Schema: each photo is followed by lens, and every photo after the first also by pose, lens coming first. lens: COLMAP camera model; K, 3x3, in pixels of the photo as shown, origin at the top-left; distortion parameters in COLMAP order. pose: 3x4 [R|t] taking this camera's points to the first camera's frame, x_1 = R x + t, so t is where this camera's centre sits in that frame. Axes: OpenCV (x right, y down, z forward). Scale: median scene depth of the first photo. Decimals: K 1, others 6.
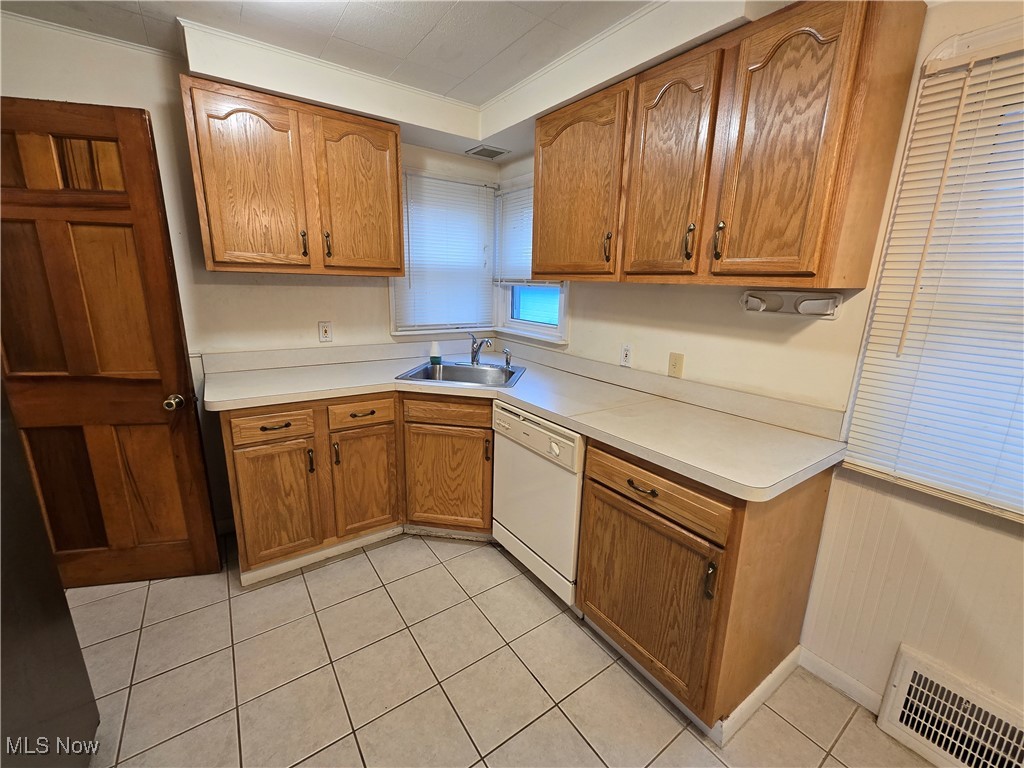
lens RADIAL K [[422.0, 0, 512.0], [0, 422.0, 384.0], [0, 0, 1]] dist [-0.001950, 0.000973]
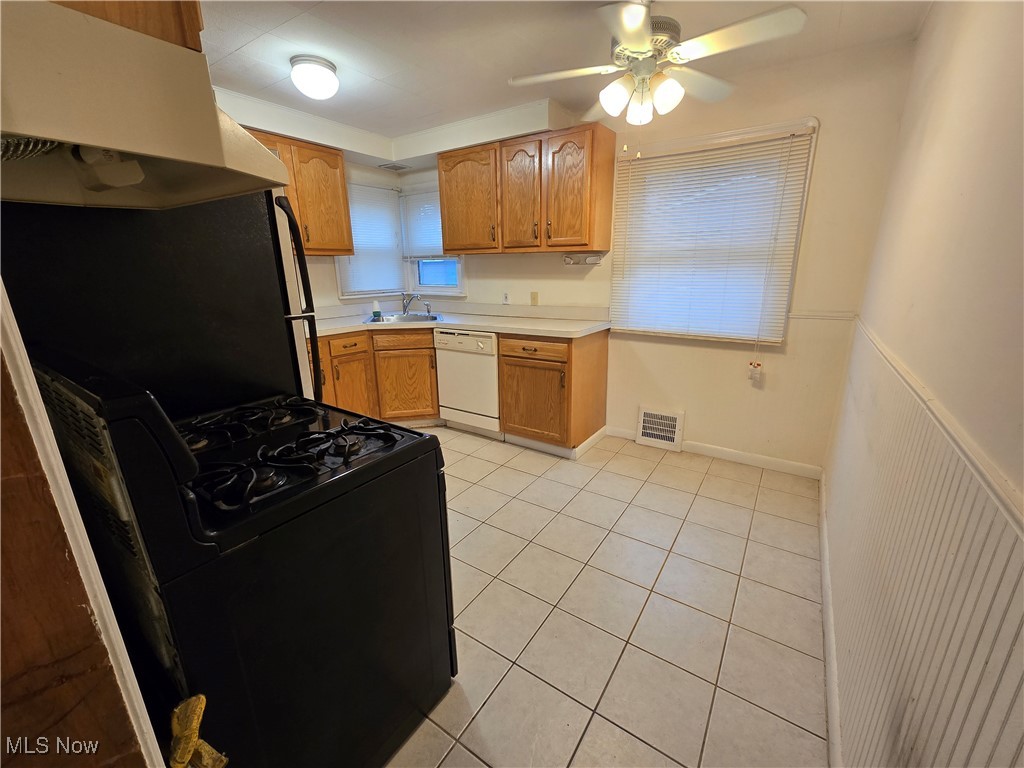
lens RADIAL K [[422.0, 0, 512.0], [0, 422.0, 384.0], [0, 0, 1]] dist [-0.001950, 0.000973]
pose [[0.934396, -0.131479, 0.331085, -0.364548], [0.119389, 0.991228, 0.056690, 0.212986], [-0.335635, -0.013443, 0.941896, -0.705978]]
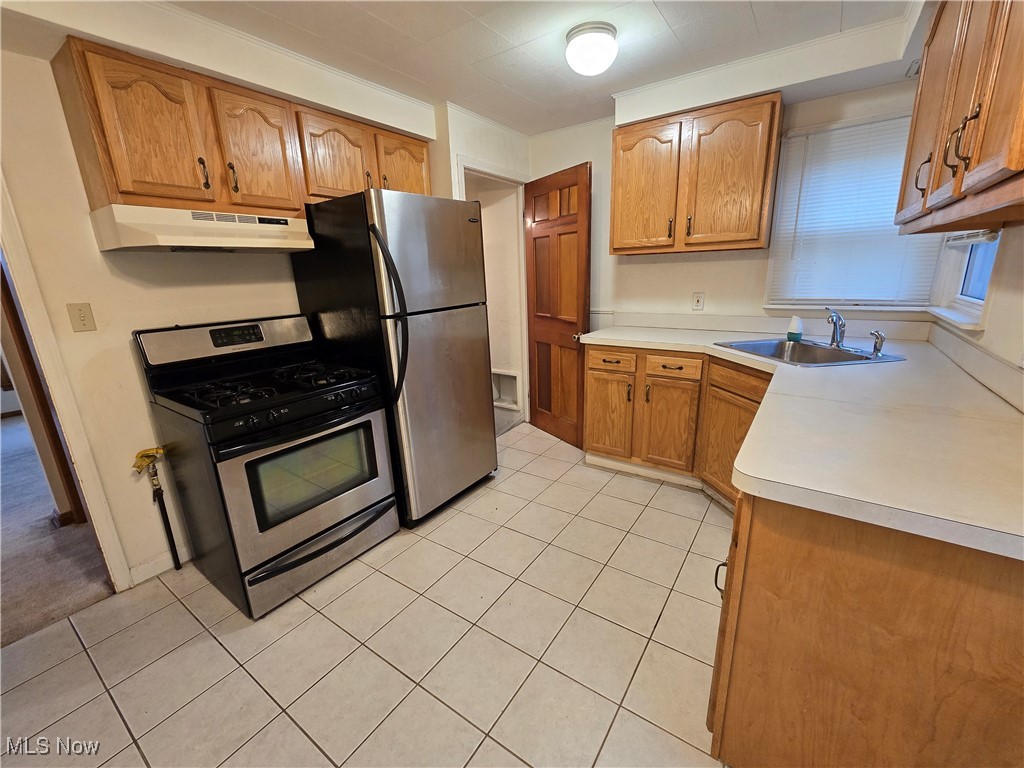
lens RADIAL K [[422.0, 0, 512.0], [0, 422.0, 384.0], [0, 0, 1]] dist [-0.001950, 0.000973]
pose [[0.342403, 0.203551, -0.917239, 0.663307], [-0.180875, 0.972270, 0.148243, 0.024522], [0.921979, 0.115147, 0.369725, 0.159689]]
